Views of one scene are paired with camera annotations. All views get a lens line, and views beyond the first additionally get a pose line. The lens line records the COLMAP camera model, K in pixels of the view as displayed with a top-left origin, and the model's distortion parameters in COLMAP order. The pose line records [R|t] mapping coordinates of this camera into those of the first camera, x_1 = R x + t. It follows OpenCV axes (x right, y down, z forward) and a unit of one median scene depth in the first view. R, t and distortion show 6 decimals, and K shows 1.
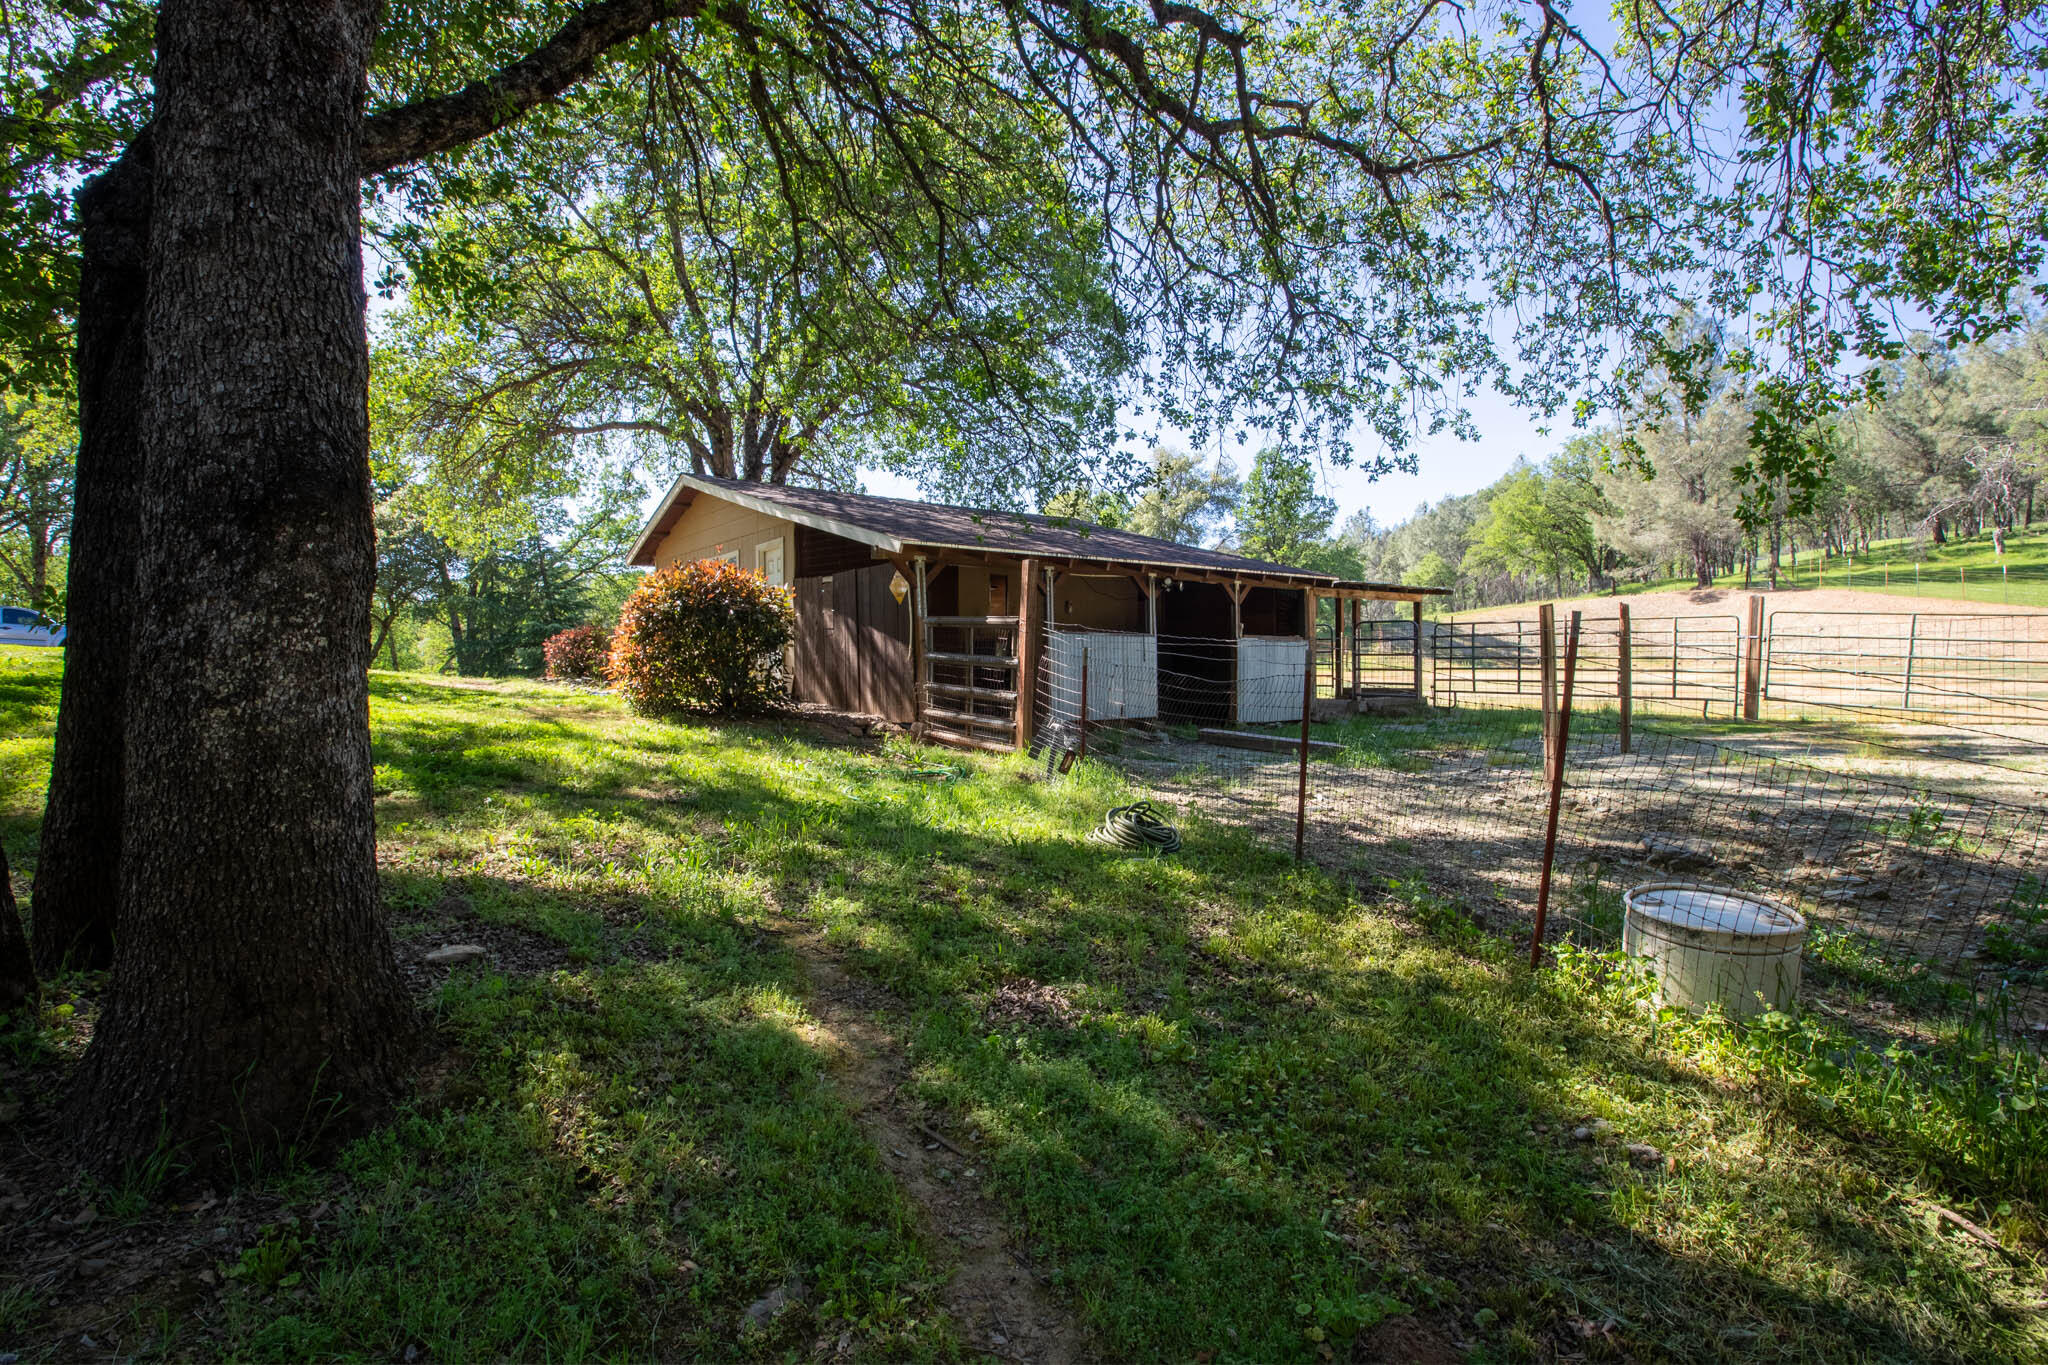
lens RADIAL K [[936.6, 0, 1024.7], [0, 936.6, 681.5], [0, 0, 1]] dist [-0.026845, 0.002588]
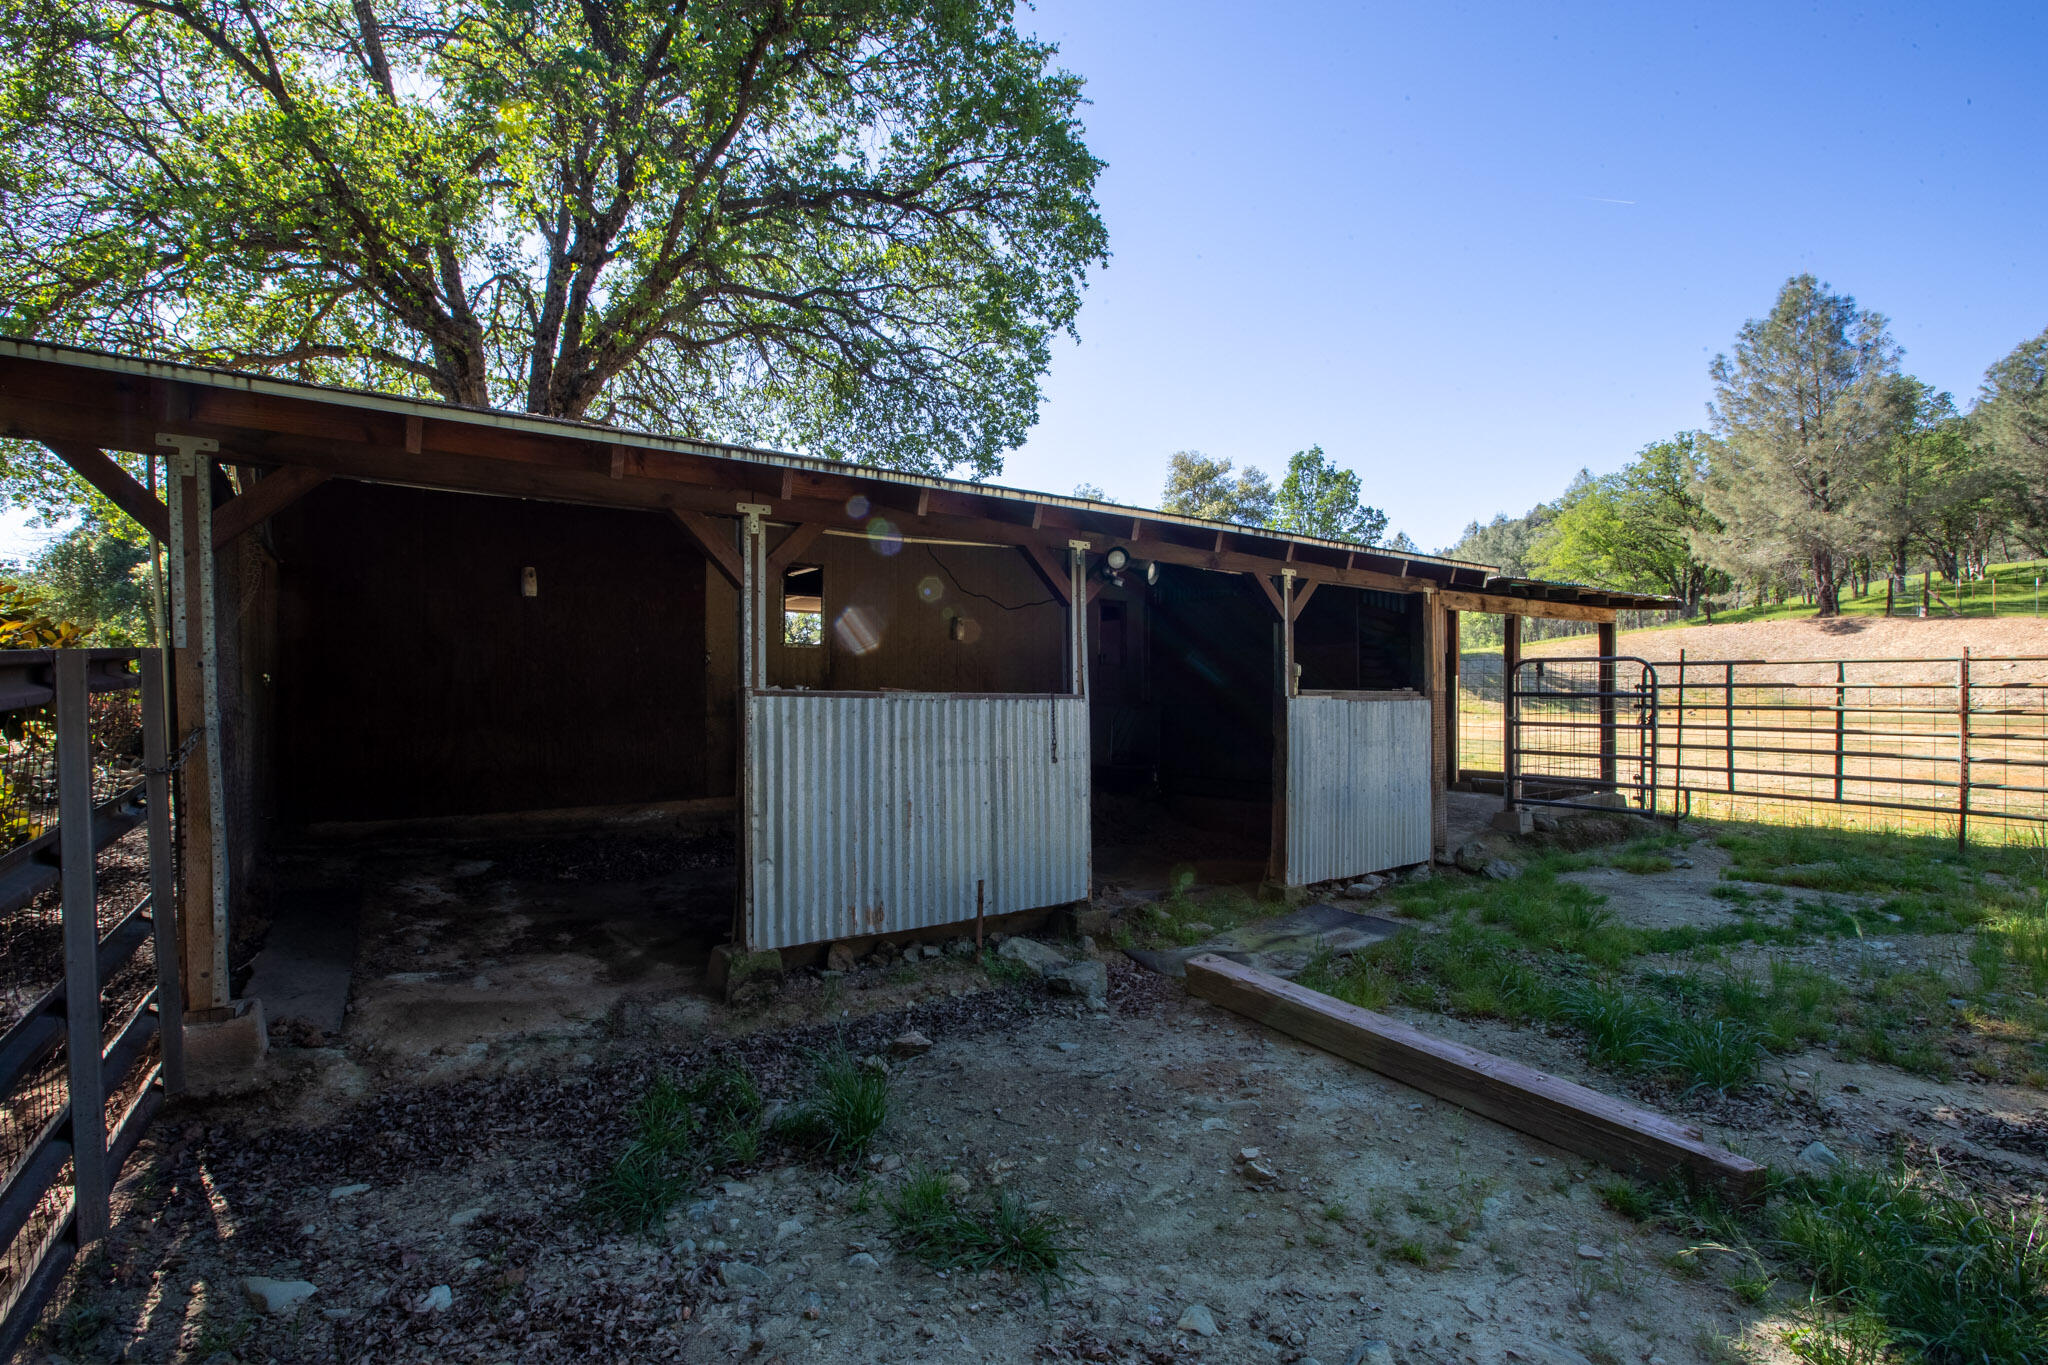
lens RADIAL K [[936.6, 0, 1029.6], [0, 936.6, 688.0], [0, 0, 1]] dist [-0.026845, 0.002588]
pose [[0.999688, 0.004395, -0.024600, 0.034300], [-0.005018, 0.999667, -0.025311, -0.011661], [0.024481, 0.025427, 0.999377, 0.164436]]
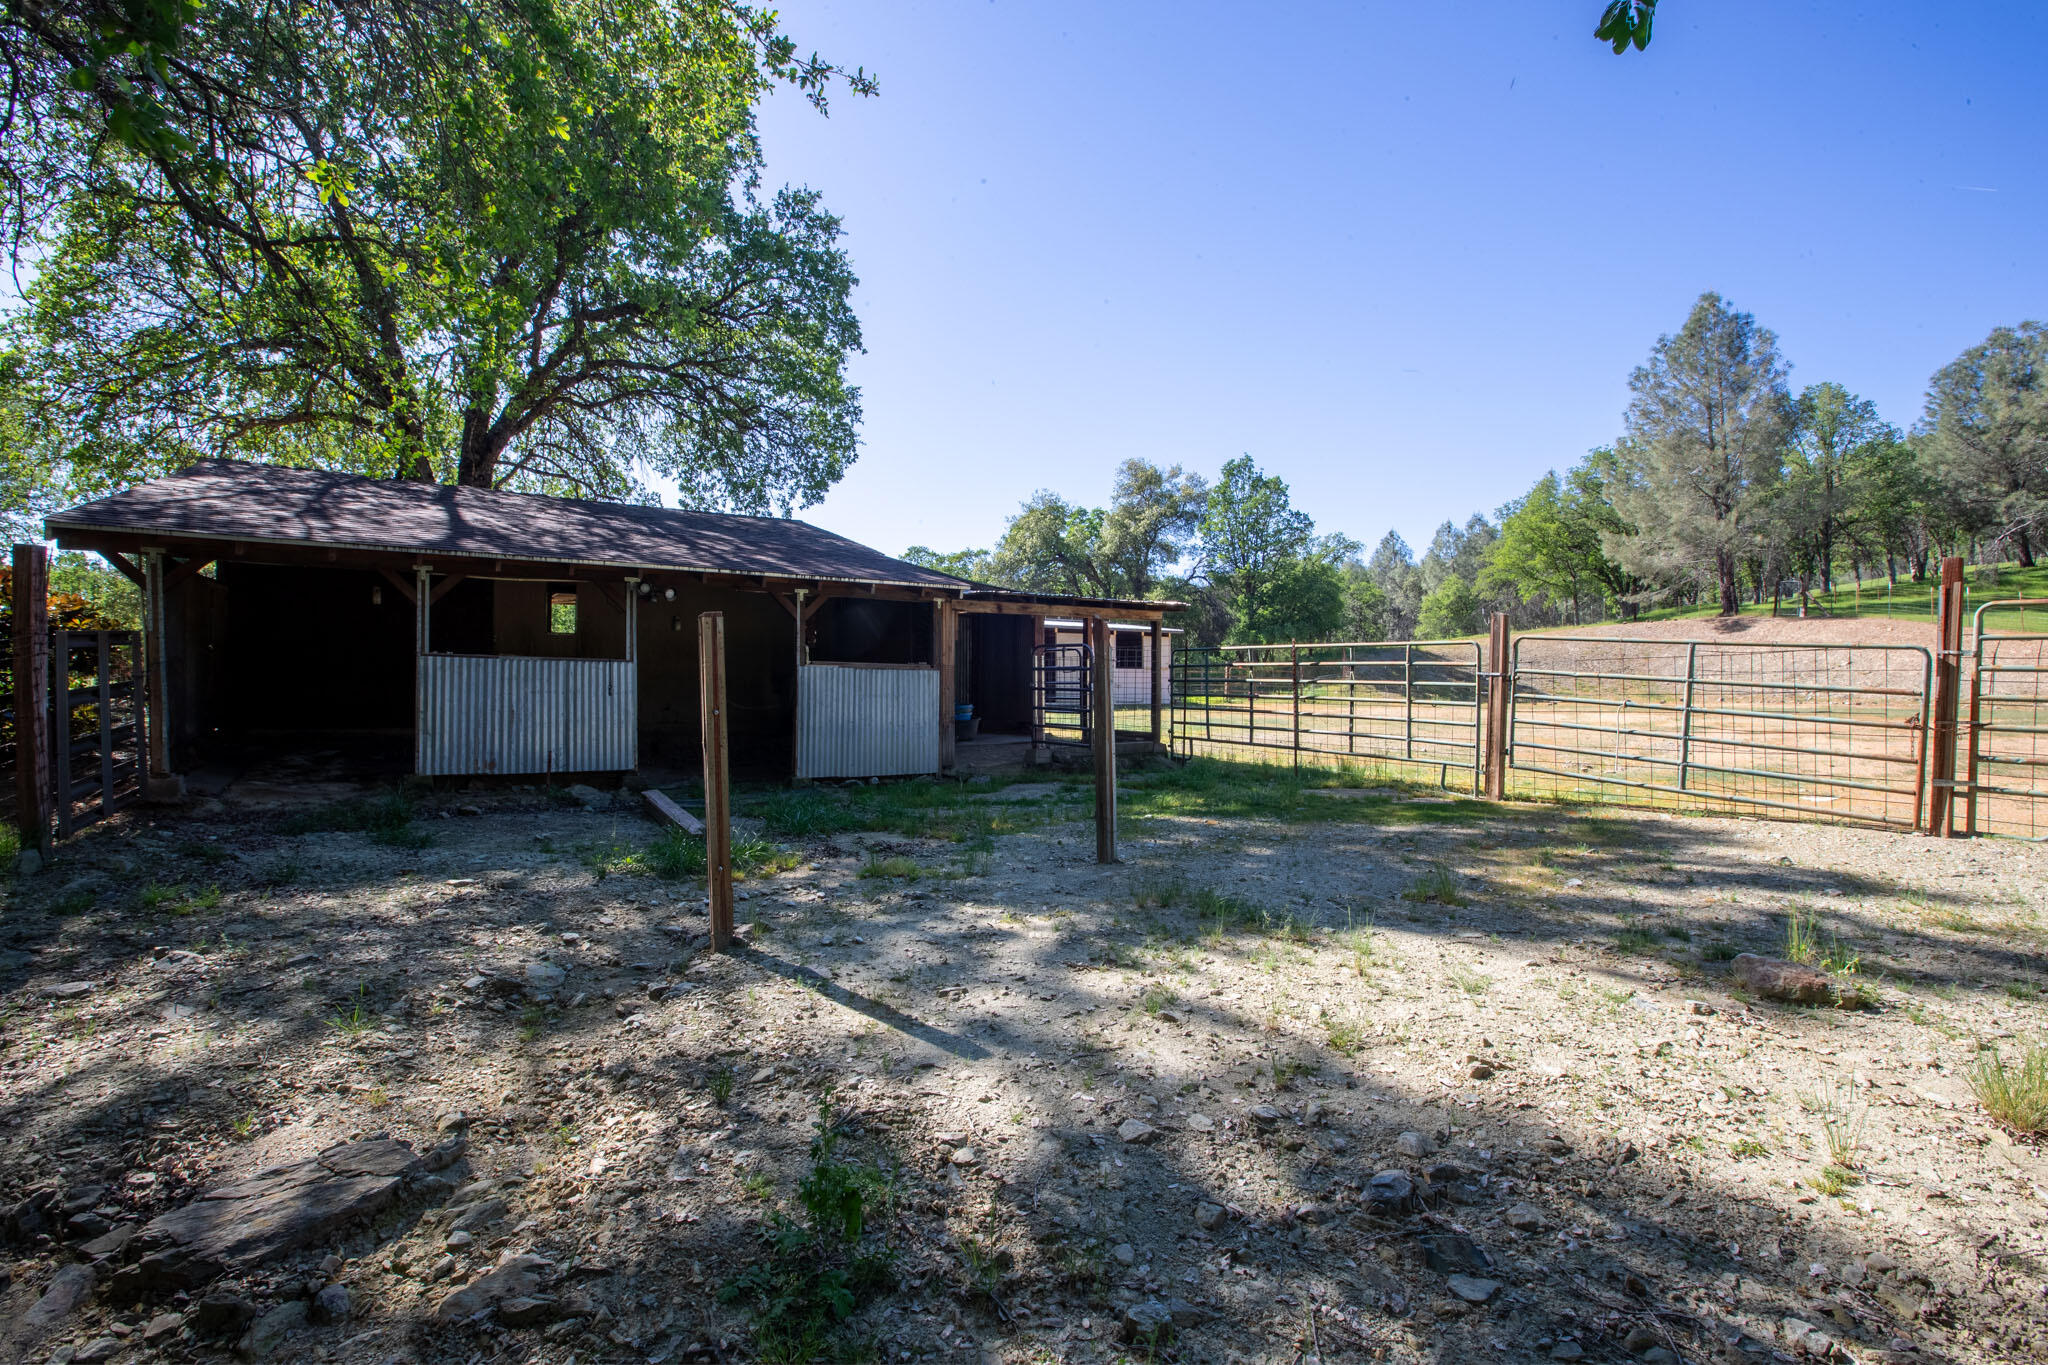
lens RADIAL K [[936.6, 0, 1027.6], [0, 936.6, 687.6], [0, 0, 1]] dist [-0.026845, 0.002588]
pose [[0.997395, 0.015808, -0.070379, 0.136745], [-0.017034, 0.999713, -0.016858, -0.005785], [0.070092, 0.018013, 0.997378, 0.078817]]
